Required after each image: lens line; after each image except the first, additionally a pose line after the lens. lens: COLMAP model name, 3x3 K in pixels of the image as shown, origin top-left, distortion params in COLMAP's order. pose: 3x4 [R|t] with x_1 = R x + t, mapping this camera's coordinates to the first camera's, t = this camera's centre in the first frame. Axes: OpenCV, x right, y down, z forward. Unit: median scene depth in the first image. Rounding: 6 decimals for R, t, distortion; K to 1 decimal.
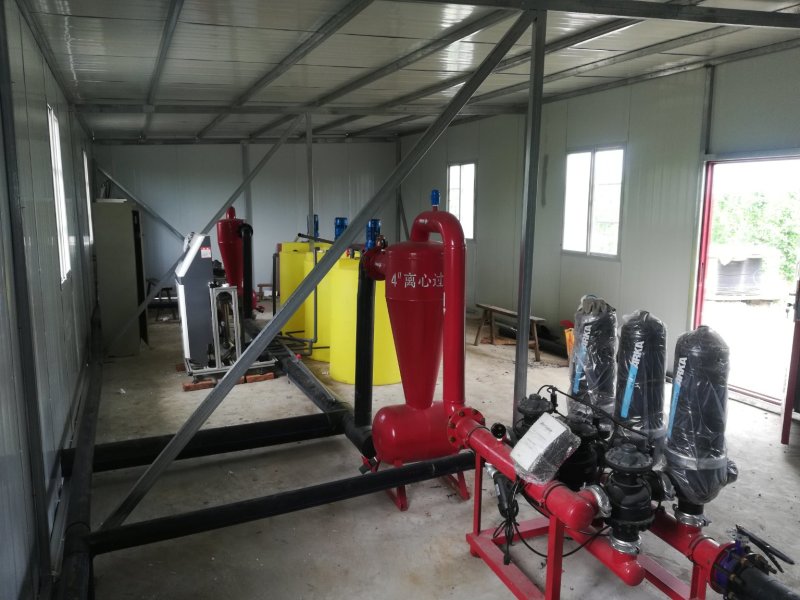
lens RADIAL K [[605.0, 0, 405.8], [0, 605.0, 299.7], [0, 0, 1]] dist [0.072719, -0.109919]
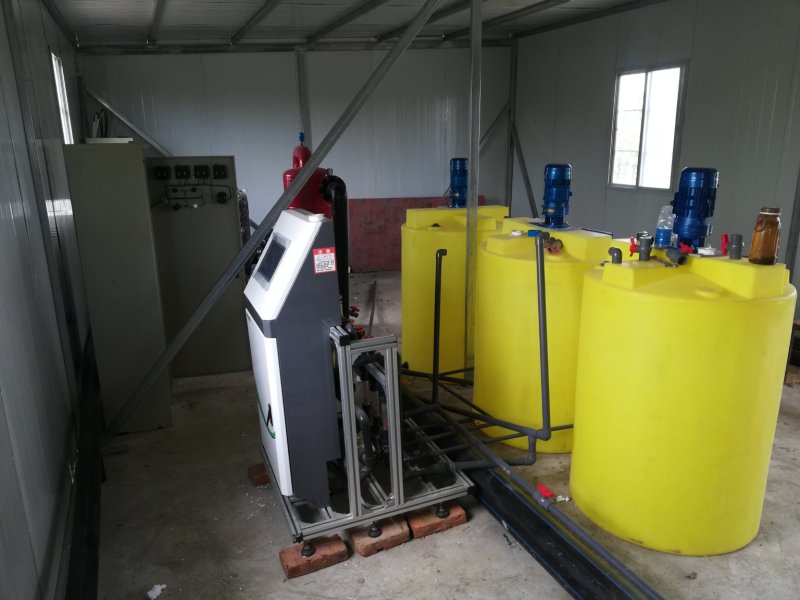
lens RADIAL K [[604.6, 0, 409.2], [0, 604.6, 289.2], [0, 0, 1]] dist [0.115611, -0.154151]
pose [[0.999701, -0.017464, -0.017099, -0.154825], [0.018891, 0.996013, 0.087190, -0.056162], [0.015508, -0.087487, 0.996045, 0.338784]]
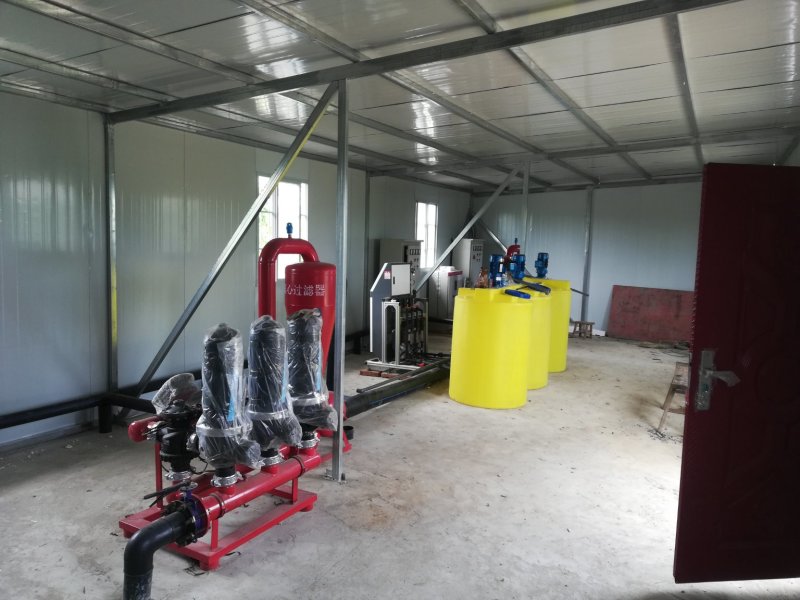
lens RADIAL K [[605.0, 0, 405.8], [0, 605.0, 299.7], [0, 0, 1]] dist [0.072719, -0.109919]
pose [[0.618600, 0.091373, -0.780375, 0.437423], [-0.148716, 0.988878, -0.002100, -0.016587], [0.771503, 0.117353, 0.625308, 0.124424]]
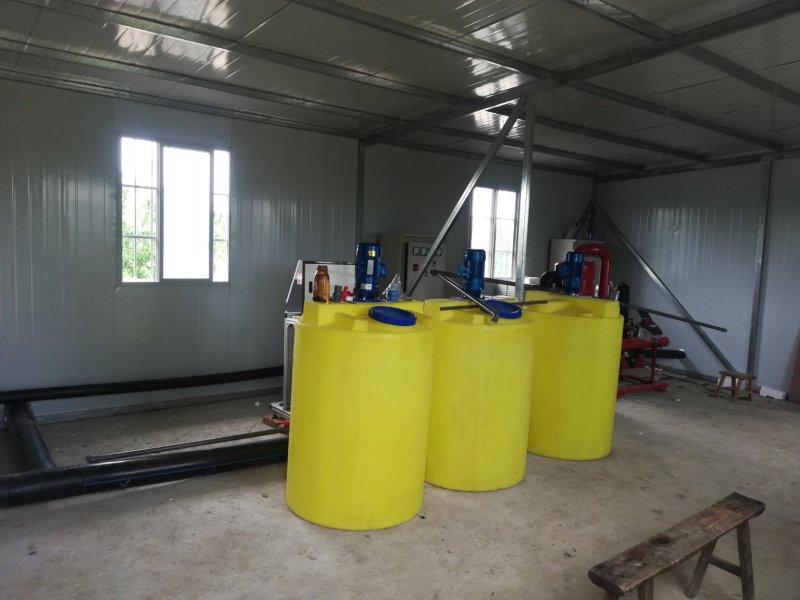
lens RADIAL K [[605.0, 0, 405.8], [0, 605.0, 299.7], [0, 0, 1]] dist [0.072719, -0.109919]
pose [[0.236645, 0.088929, -0.967518, 0.342019], [-0.190714, 0.980682, 0.043492, -0.069274], [0.952695, 0.174227, 0.249034, 0.551825]]
